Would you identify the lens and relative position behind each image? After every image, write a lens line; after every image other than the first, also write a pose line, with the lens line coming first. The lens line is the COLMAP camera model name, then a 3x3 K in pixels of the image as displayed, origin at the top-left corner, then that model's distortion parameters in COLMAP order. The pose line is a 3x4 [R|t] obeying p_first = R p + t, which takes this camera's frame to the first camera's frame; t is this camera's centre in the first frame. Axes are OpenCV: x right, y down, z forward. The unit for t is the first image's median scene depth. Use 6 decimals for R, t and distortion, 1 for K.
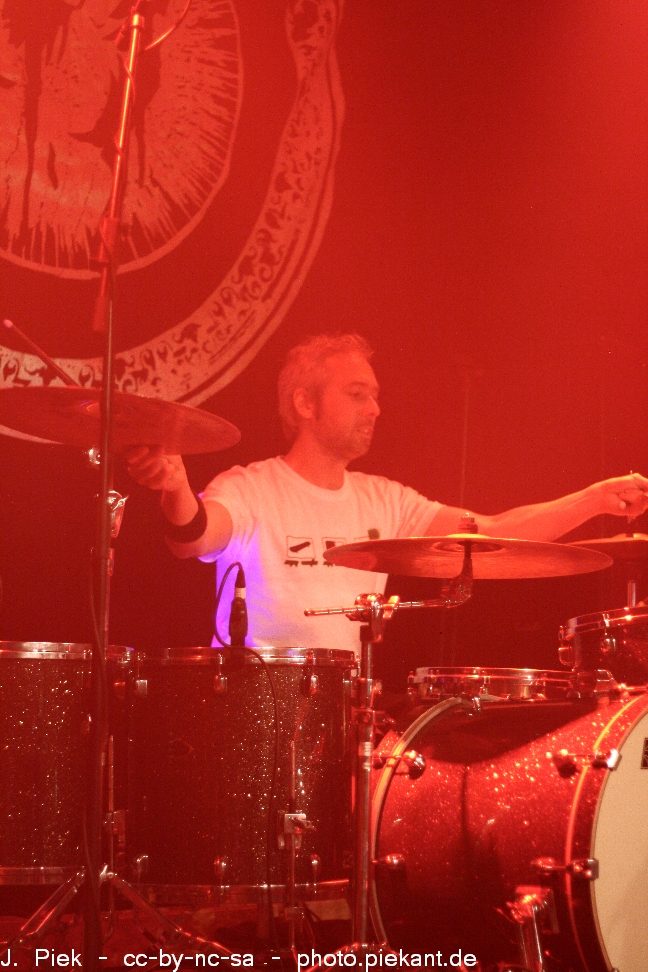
lens RADIAL K [[2302.5, 0, 324.9], [0, 2302.5, 487.1], [0, 0, 1]] dist [-0.048147, 0.000000]
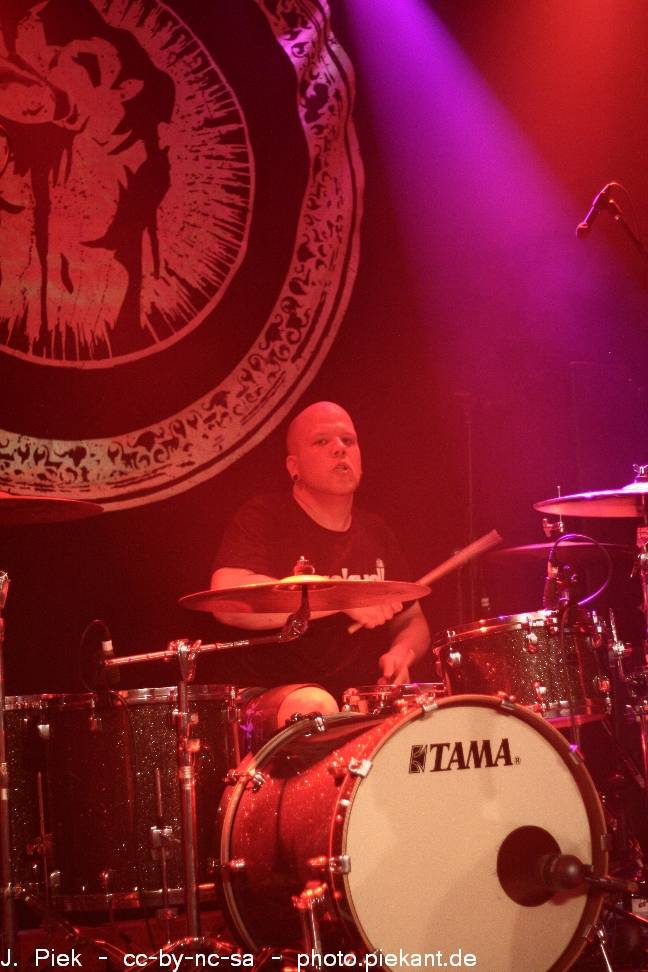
lens RADIAL K [[2302.5, 0, 325.0], [0, 2302.5, 495.7], [0, 0, 1]] dist [-0.048147, 0.000000]
pose [[0.959955, -0.103033, -0.260518, 0.296712], [0.105296, 0.994427, -0.005294, -0.009412], [0.259612, -0.022349, 0.965454, -0.081377]]
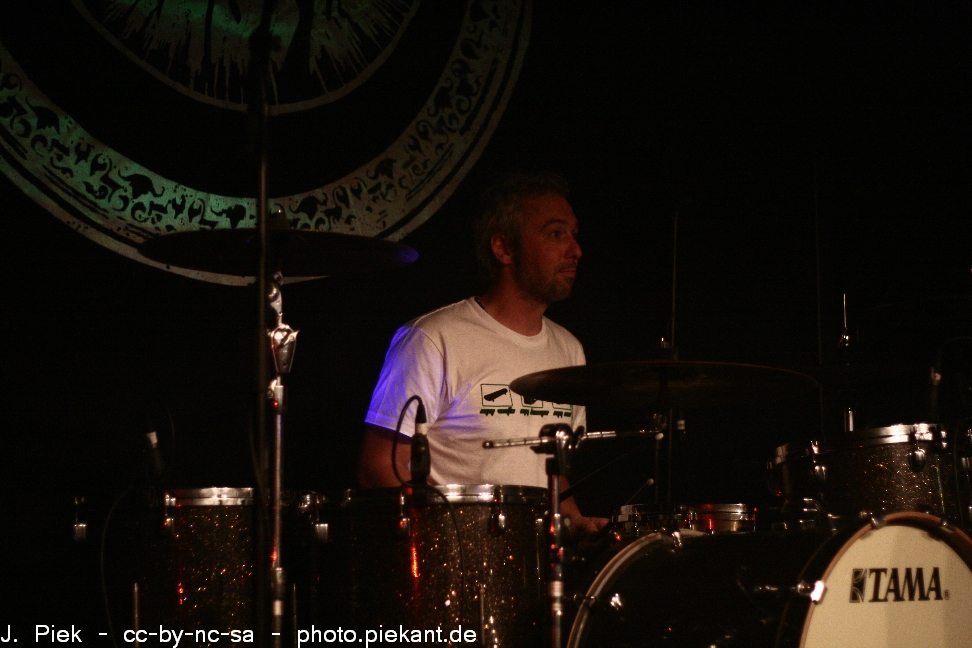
lens RADIAL K [[2302.5, 0, 487.2], [0, 2302.5, 319.3], [0, 0, 1]] dist [-0.048147, 0.000000]
pose [[0.998571, -0.032134, -0.042696, 0.024637], [0.031554, 0.999401, -0.014181, 0.011779], [0.043126, 0.012814, 0.998987, 0.042381]]
